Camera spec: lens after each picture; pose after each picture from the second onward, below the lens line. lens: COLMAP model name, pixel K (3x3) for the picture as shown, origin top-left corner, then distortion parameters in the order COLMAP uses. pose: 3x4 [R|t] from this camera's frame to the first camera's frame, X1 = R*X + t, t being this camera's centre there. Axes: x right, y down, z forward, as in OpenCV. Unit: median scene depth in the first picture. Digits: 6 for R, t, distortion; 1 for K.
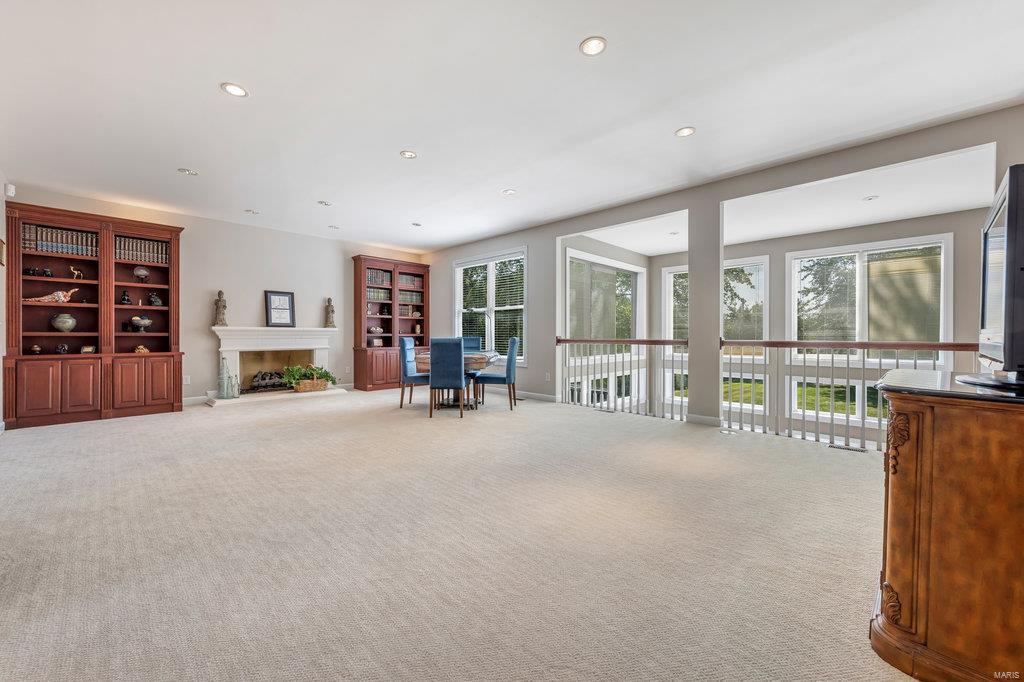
lens RADIAL K [[396.4, 0, 517.5], [0, 396.4, 335.2], [0, 0, 1]] dist [0.002865, 0.000433]
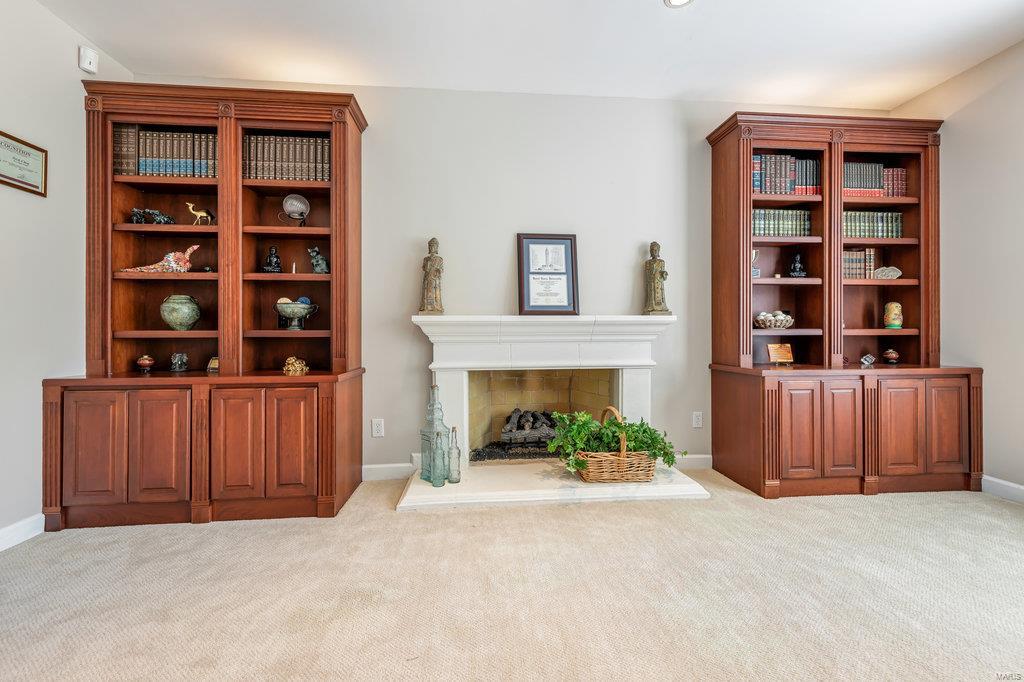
lens RADIAL K [[341.0, 0, 522.4], [0, 341.0, 335.6], [0, 0, 1]] dist [0.000551, -0.000028]
pose [[0.747416, 0.004707, -0.664340, -0.378798], [0.004378, 0.999918, 0.012010, -0.002965], [0.664342, -0.011884, 0.747334, 0.716994]]
